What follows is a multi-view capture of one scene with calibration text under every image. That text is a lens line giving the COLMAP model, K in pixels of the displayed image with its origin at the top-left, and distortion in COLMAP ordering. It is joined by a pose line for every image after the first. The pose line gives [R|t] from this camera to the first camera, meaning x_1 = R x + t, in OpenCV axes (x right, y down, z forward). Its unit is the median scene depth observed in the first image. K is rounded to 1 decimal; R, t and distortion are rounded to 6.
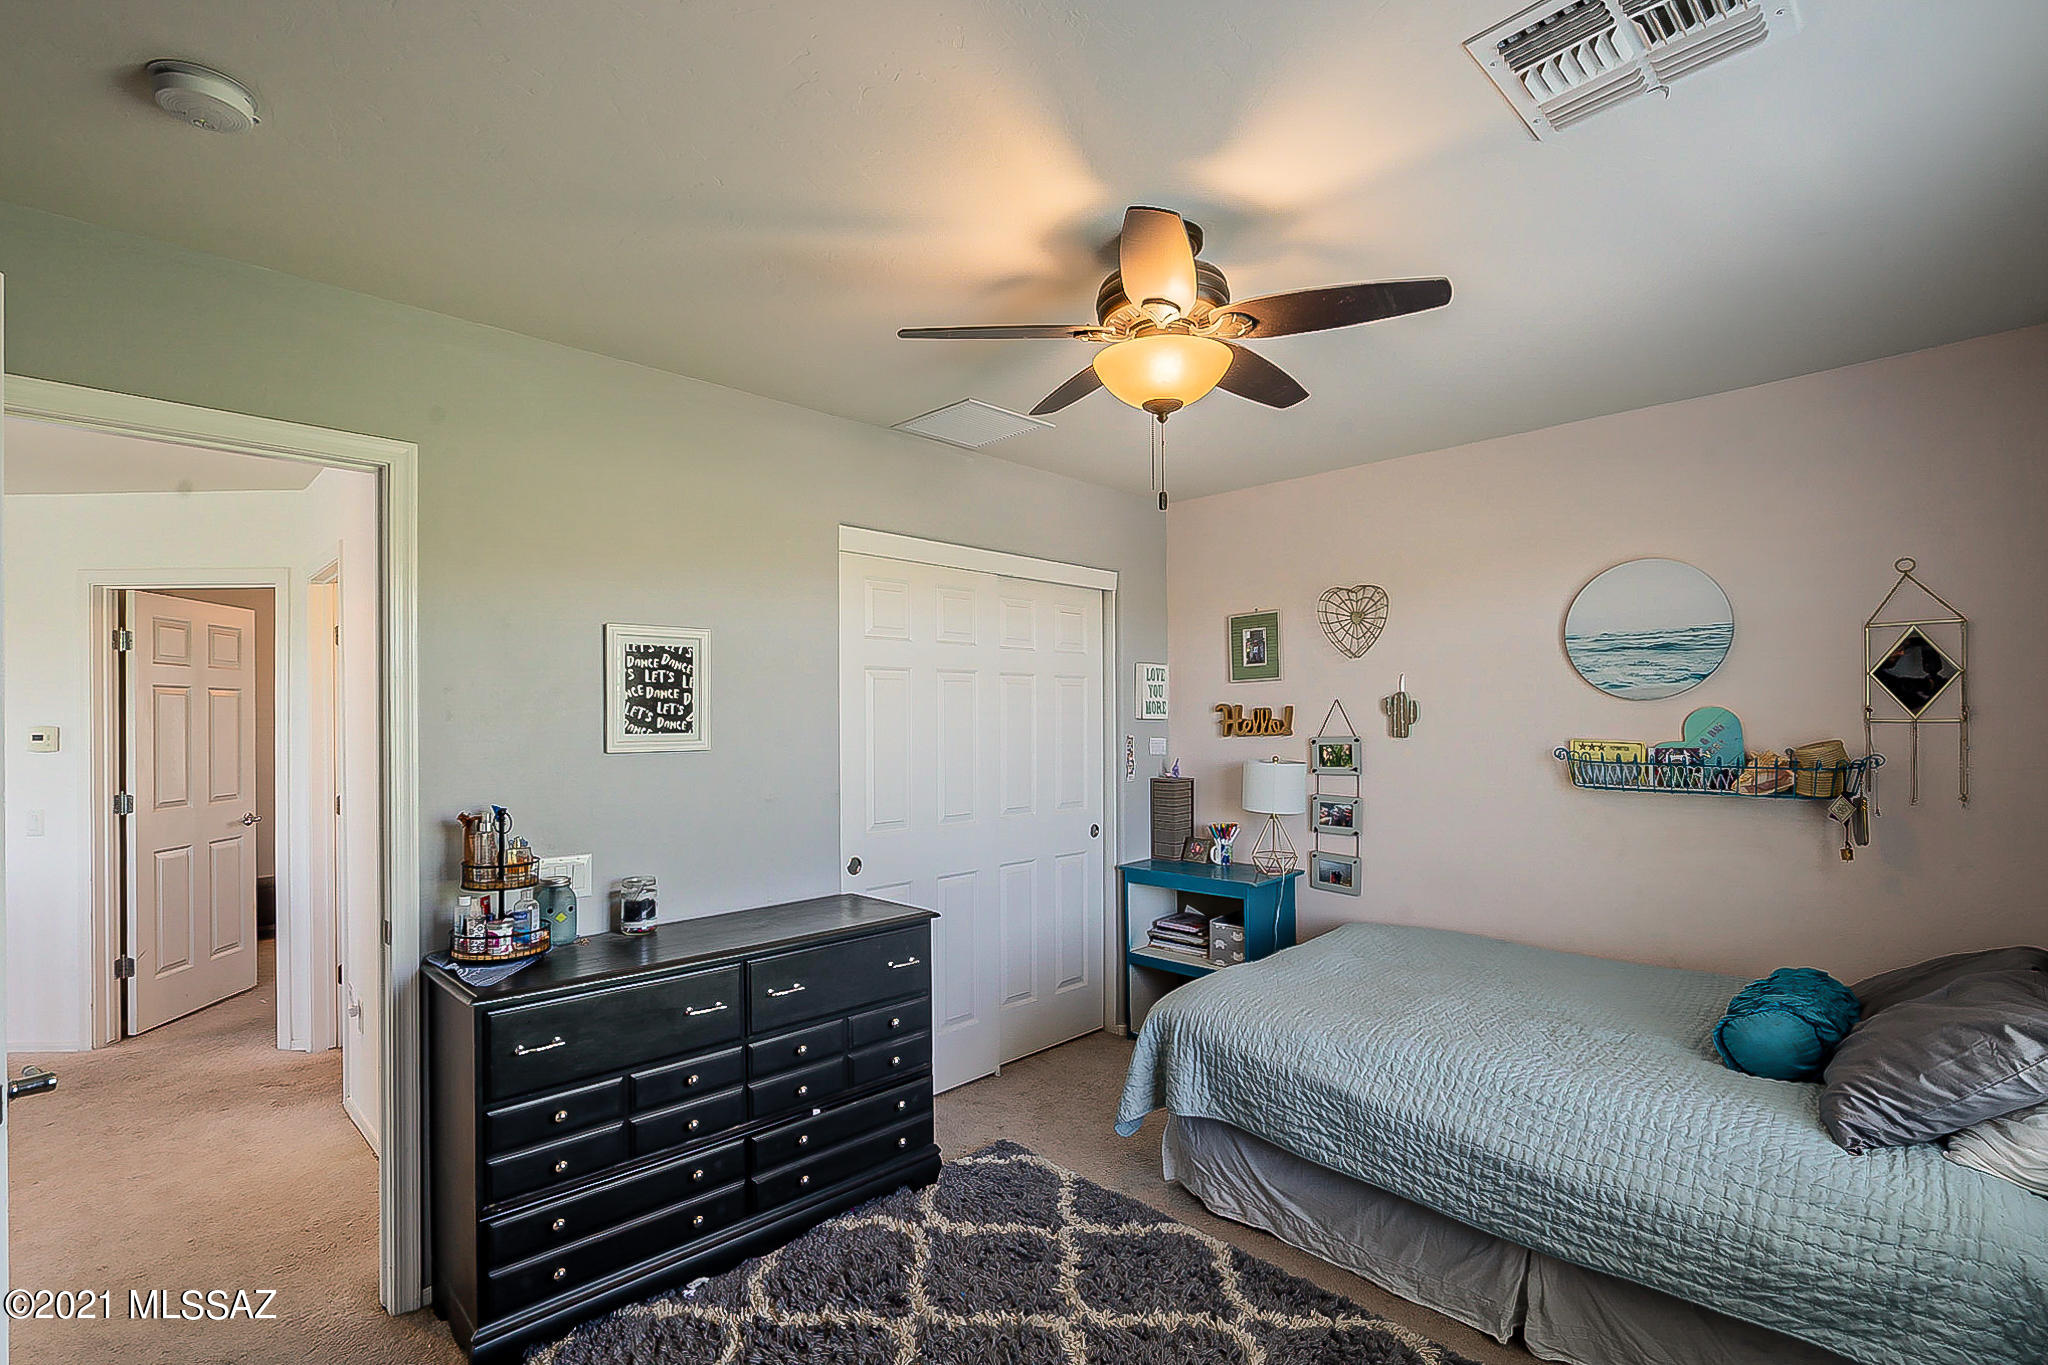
lens RADIAL K [[947.9, 0, 1014.4], [0, 947.9, 720.4], [0, 0, 1]] dist [-0.004120, 0.003261]
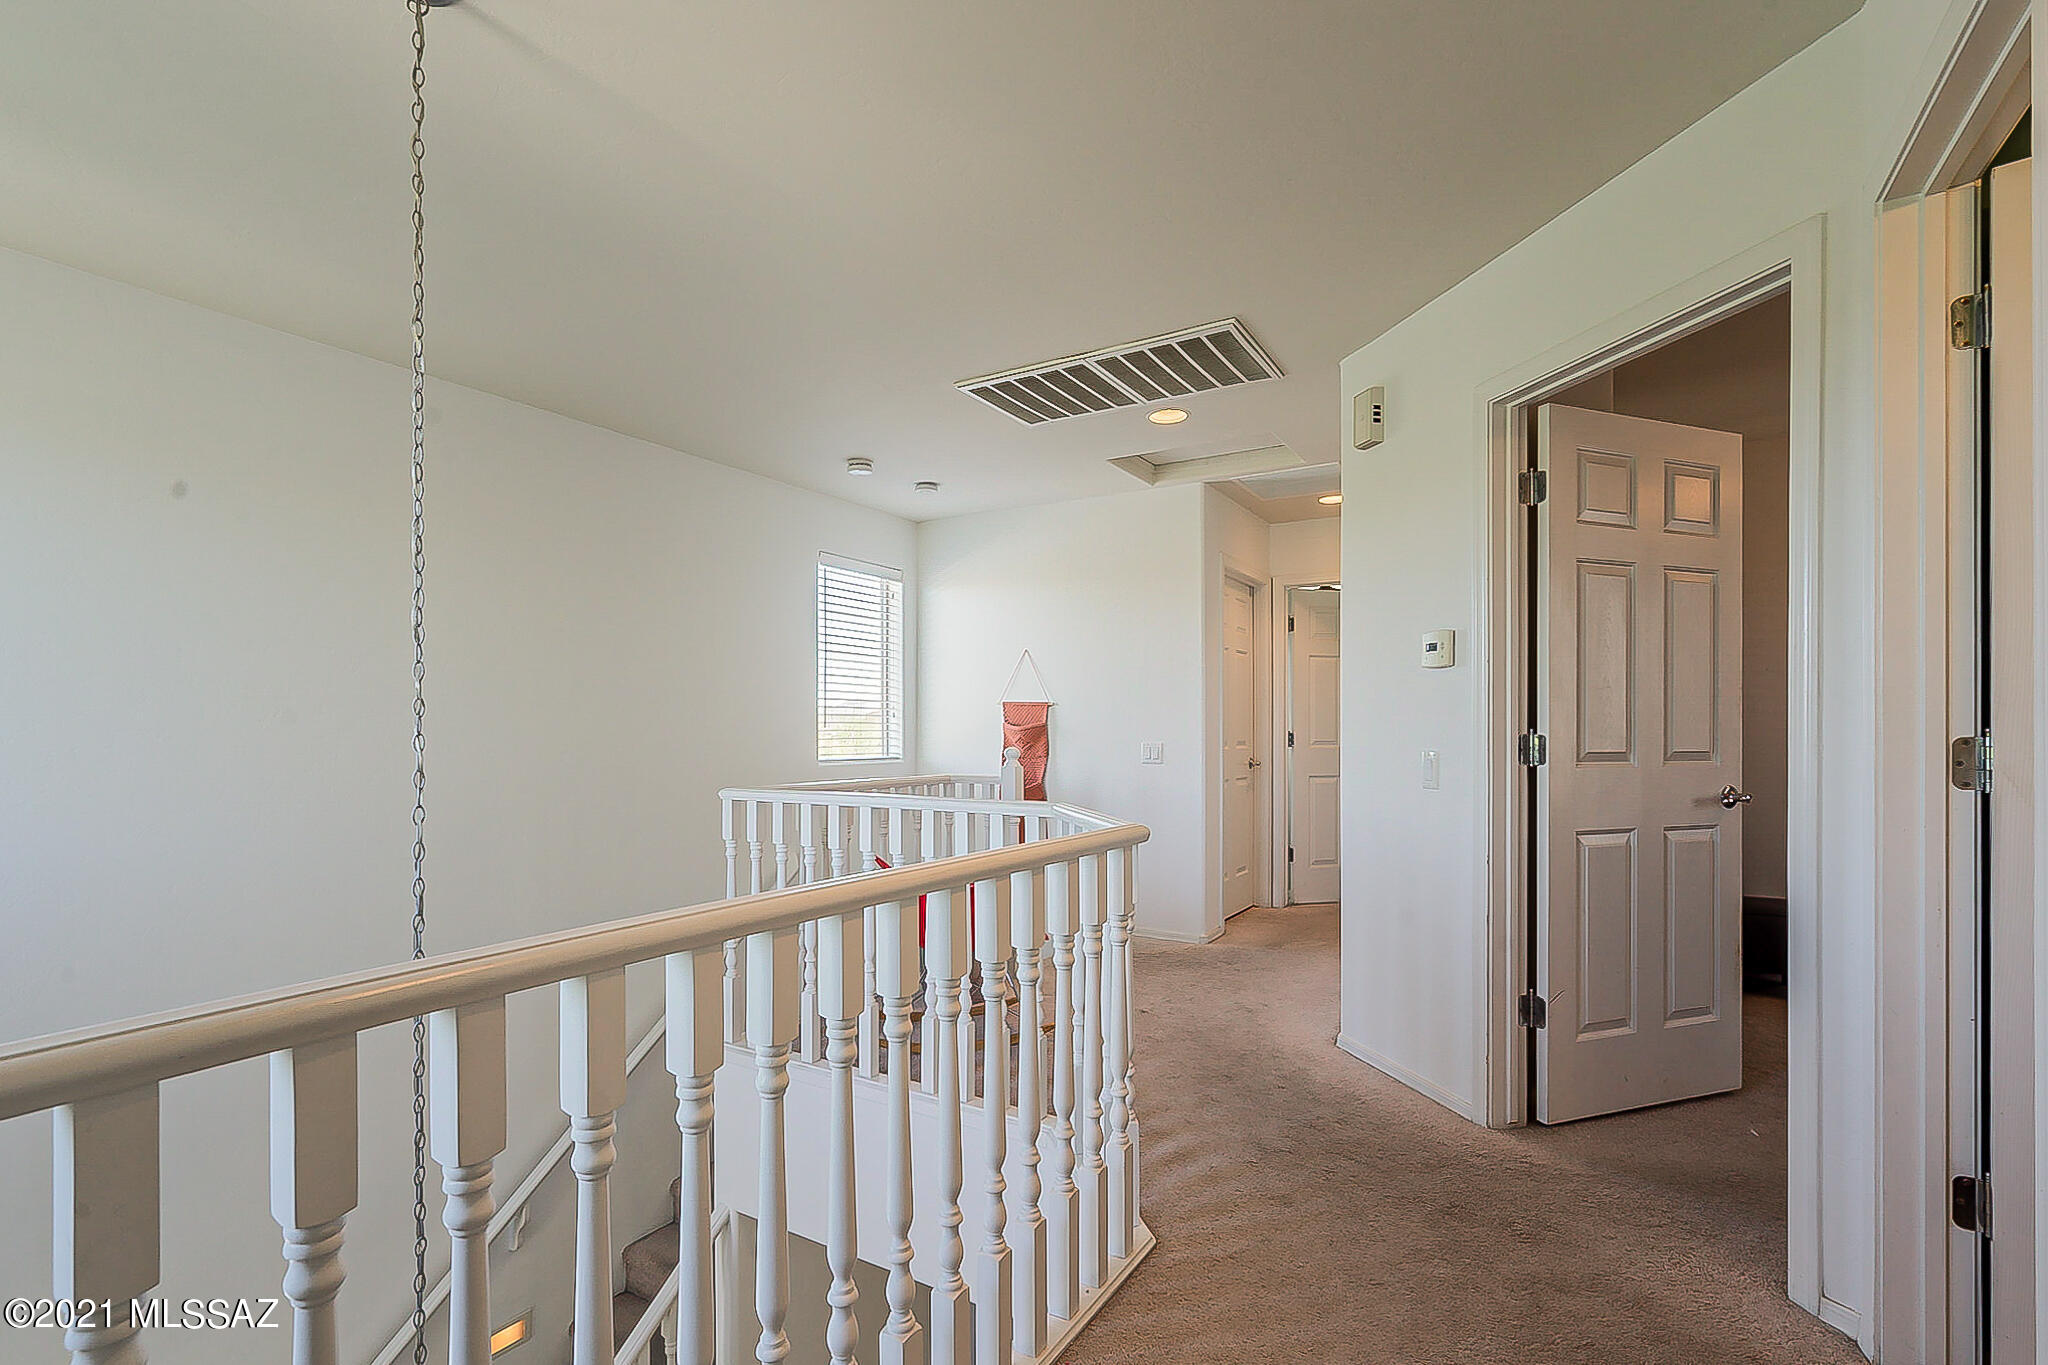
lens RADIAL K [[947.9, 0, 989.1], [0, 947.9, 741.0], [0, 0, 1]] dist [-0.004120, 0.003261]
pose [[0.220966, 0.004523, -0.975271, -0.407975], [-0.002861, 0.999988, 0.003989, 0.081377], [0.975277, 0.001909, 0.220976, 0.508957]]
